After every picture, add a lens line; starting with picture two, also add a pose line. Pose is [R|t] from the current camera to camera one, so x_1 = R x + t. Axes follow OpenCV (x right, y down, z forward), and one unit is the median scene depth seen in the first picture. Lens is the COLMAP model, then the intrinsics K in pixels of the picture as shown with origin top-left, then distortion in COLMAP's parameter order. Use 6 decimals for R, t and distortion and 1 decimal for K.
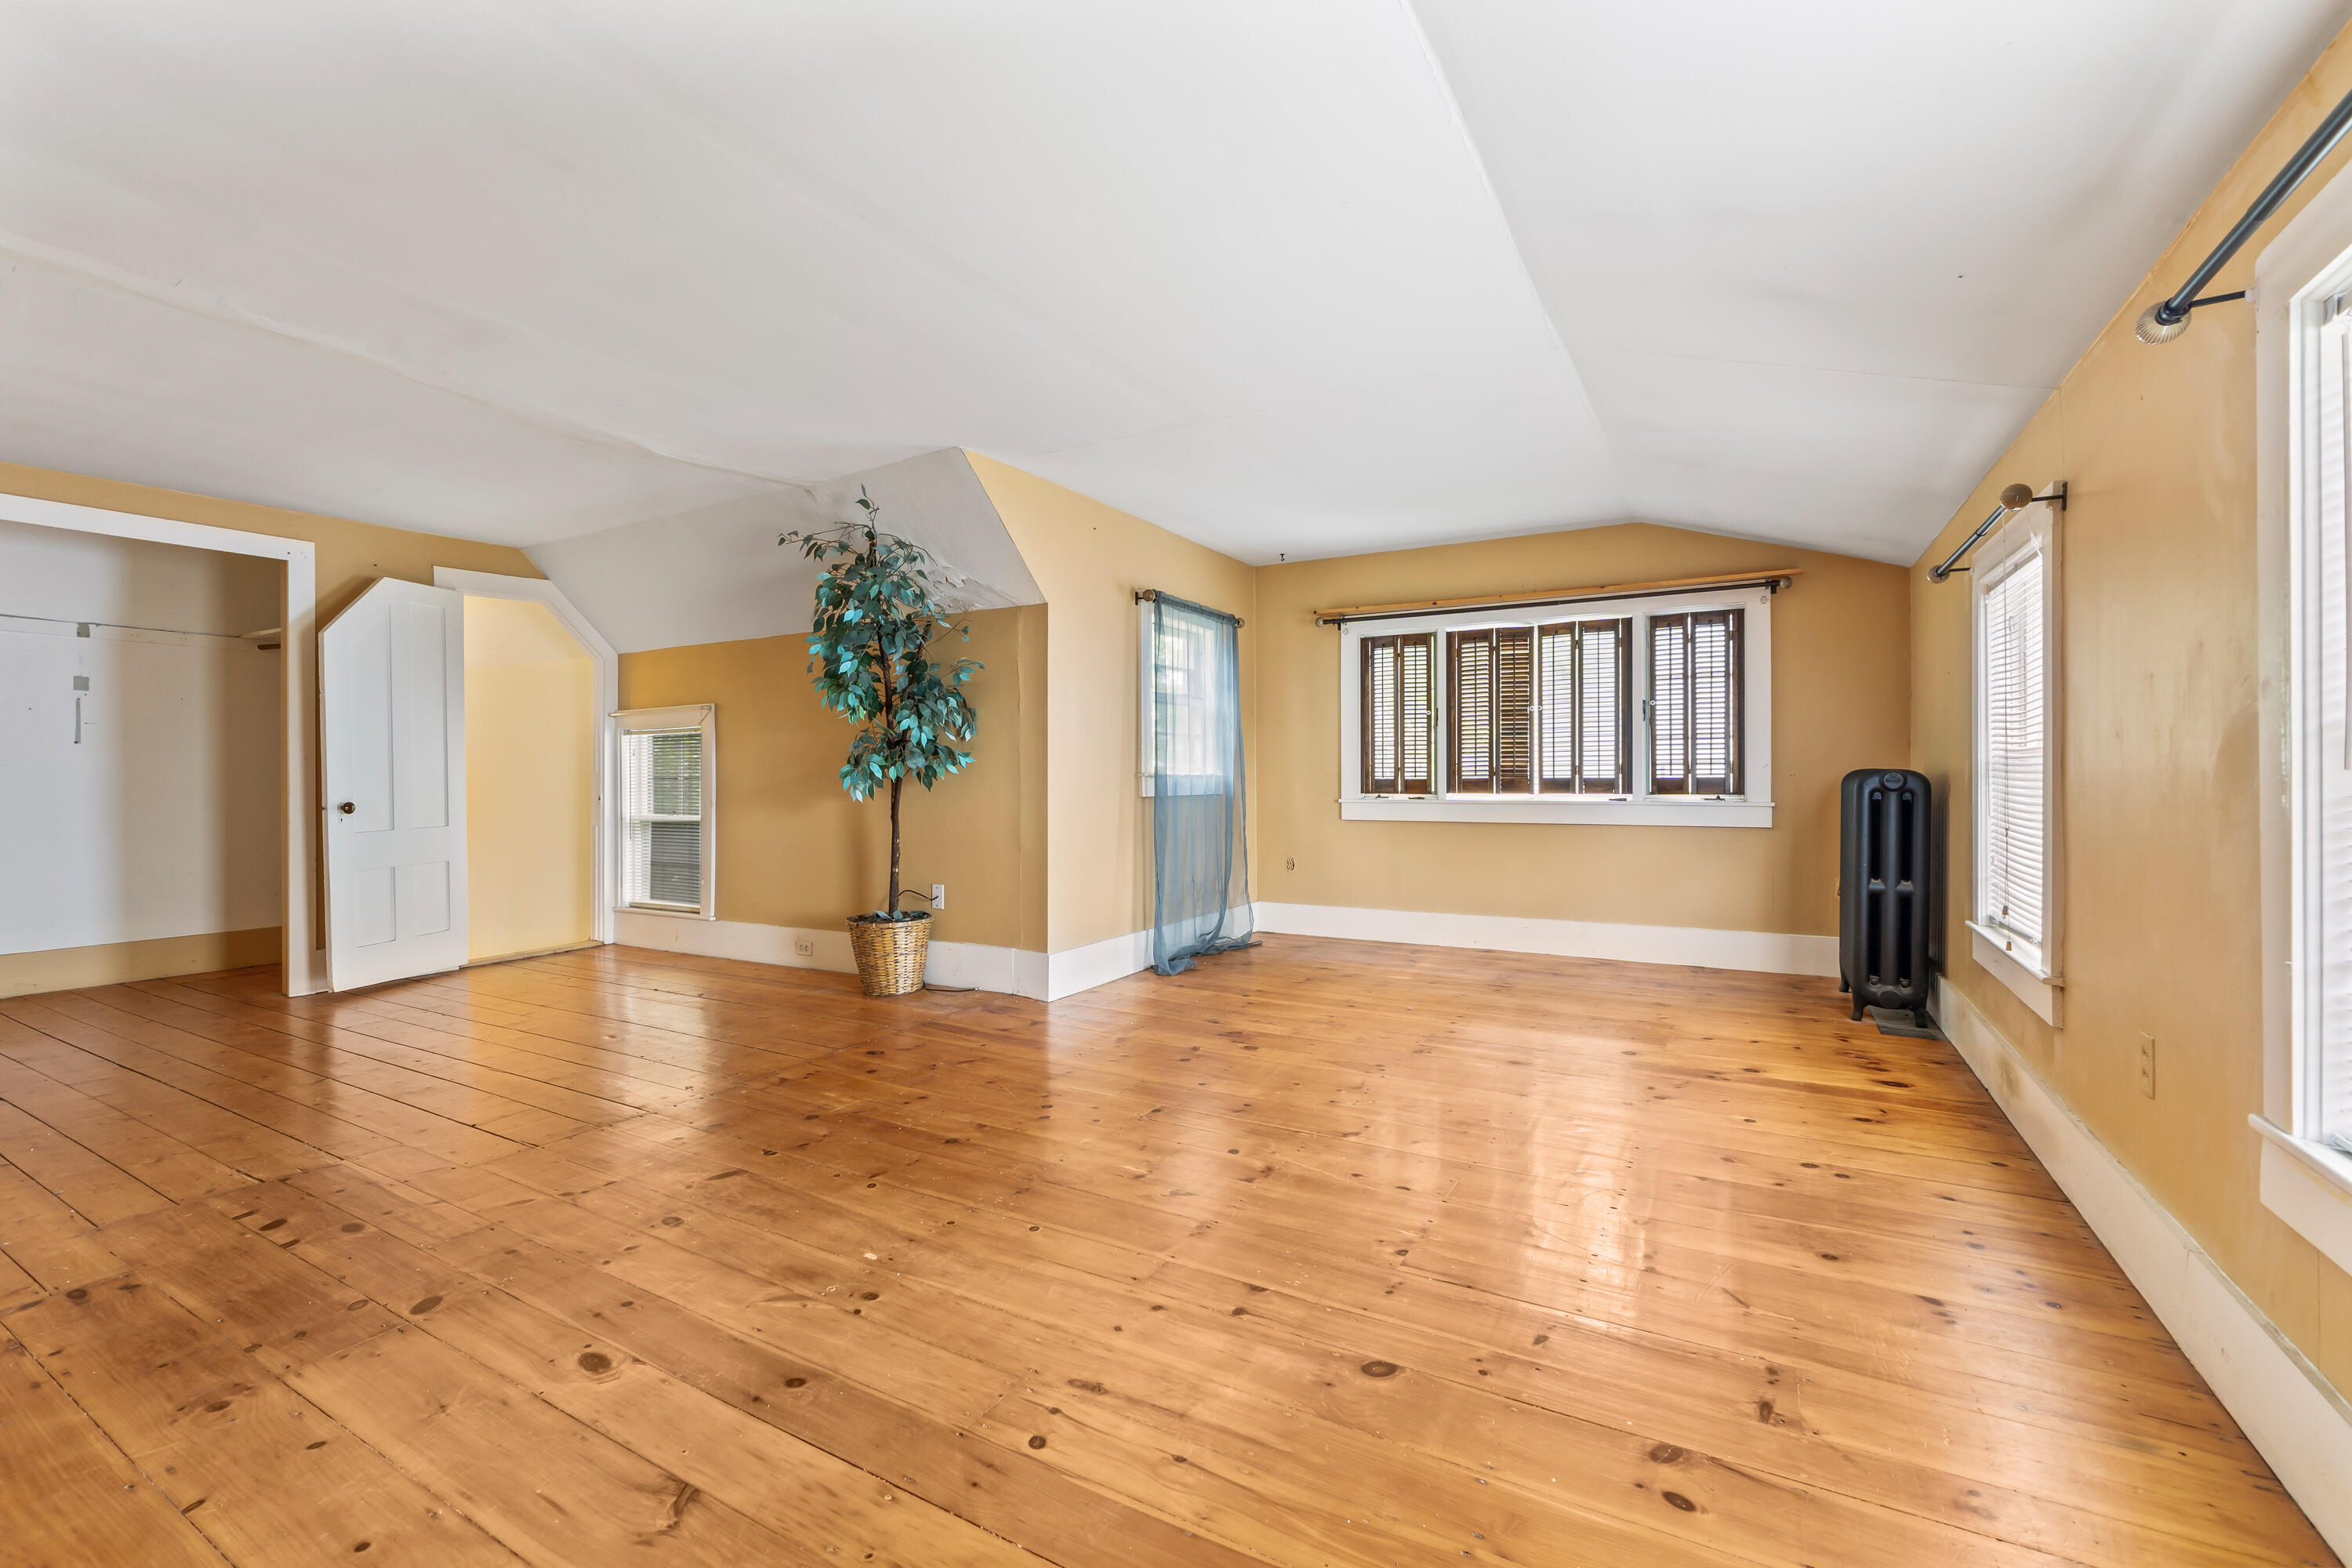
lens RADIAL K [[999.3, 0, 1170.9], [0, 999.3, 774.8], [0, 0, 1]] dist [-0.007684, 0.001123]
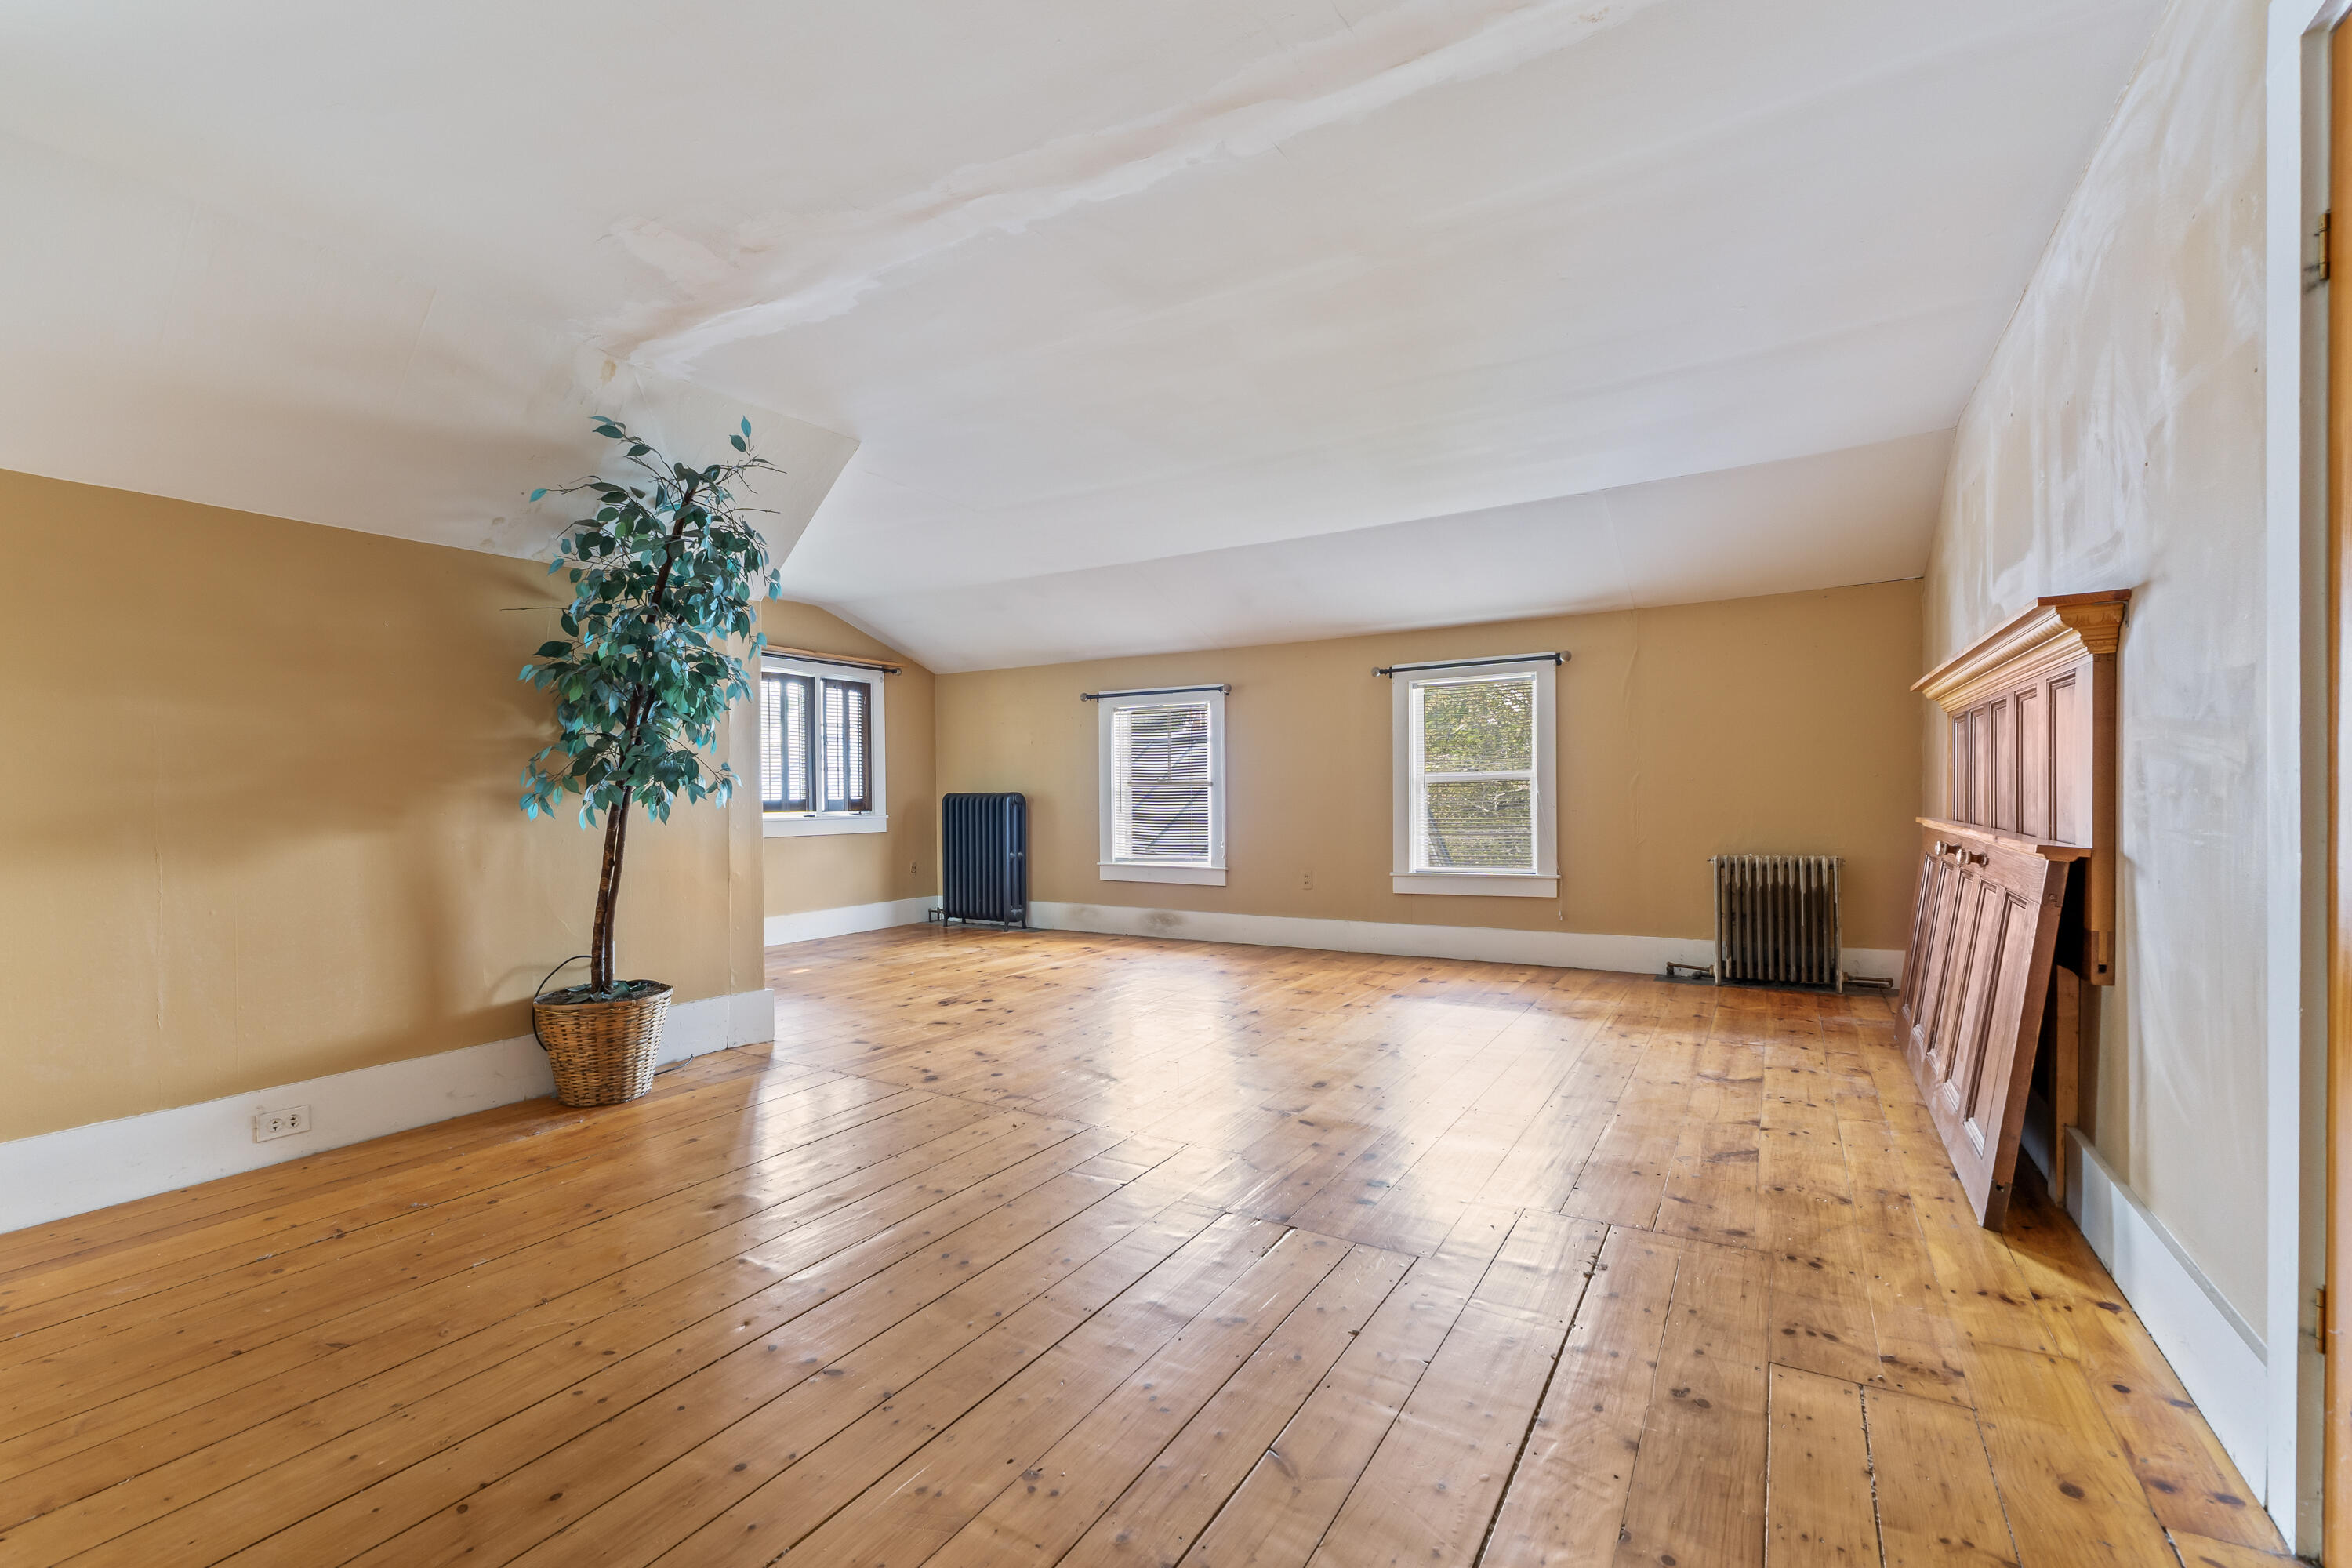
lens RADIAL K [[999.3, 0, 1179.1], [0, 999.3, 806.2], [0, 0, 1]] dist [-0.007684, 0.001123]
pose [[0.013937, -0.006607, 0.999881, -0.883199], [0.011661, 0.999911, 0.006445, 0.009573], [-0.999835, 0.011569, 0.014013, 0.526252]]
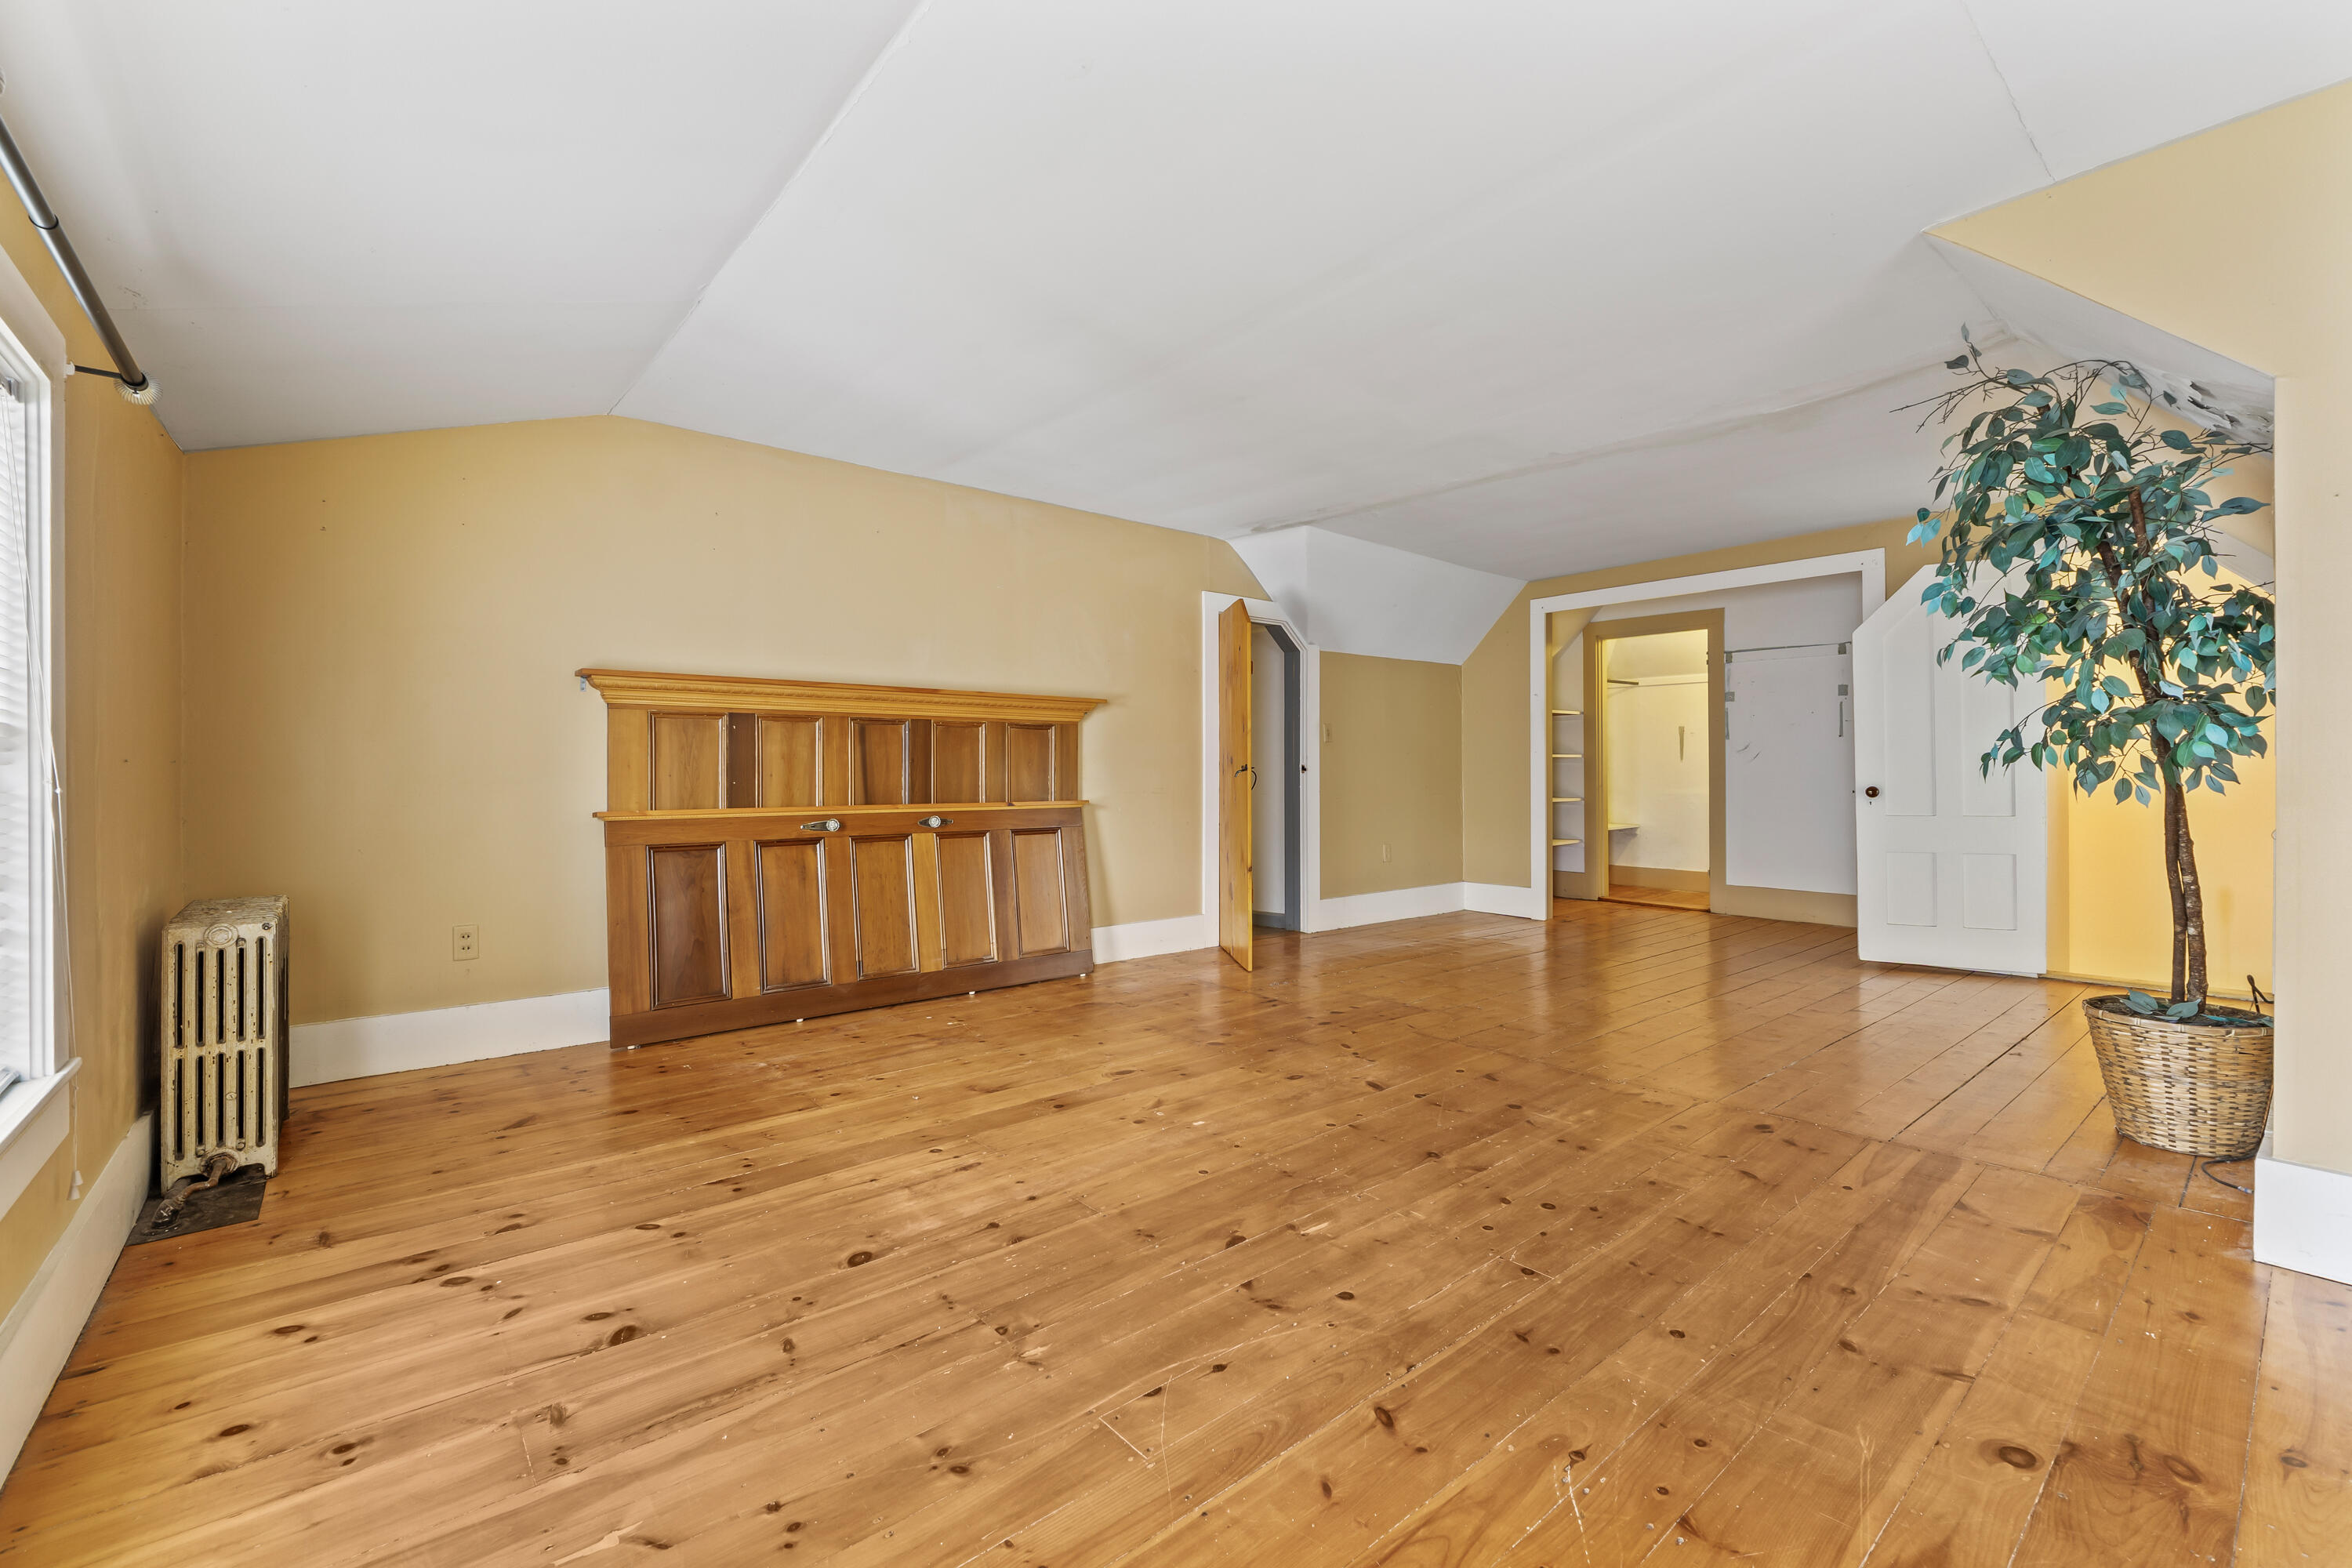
lens RADIAL K [[999.3, 0, 1170.5], [0, 999.3, 784.0], [0, 0, 1]] dist [-0.007684, 0.001123]
pose [[-0.343198, 0.022228, -0.939000, 0.408830], [0.004652, 0.999748, 0.021965, -0.003019], [0.939252, 0.003170, -0.343215, 0.599058]]
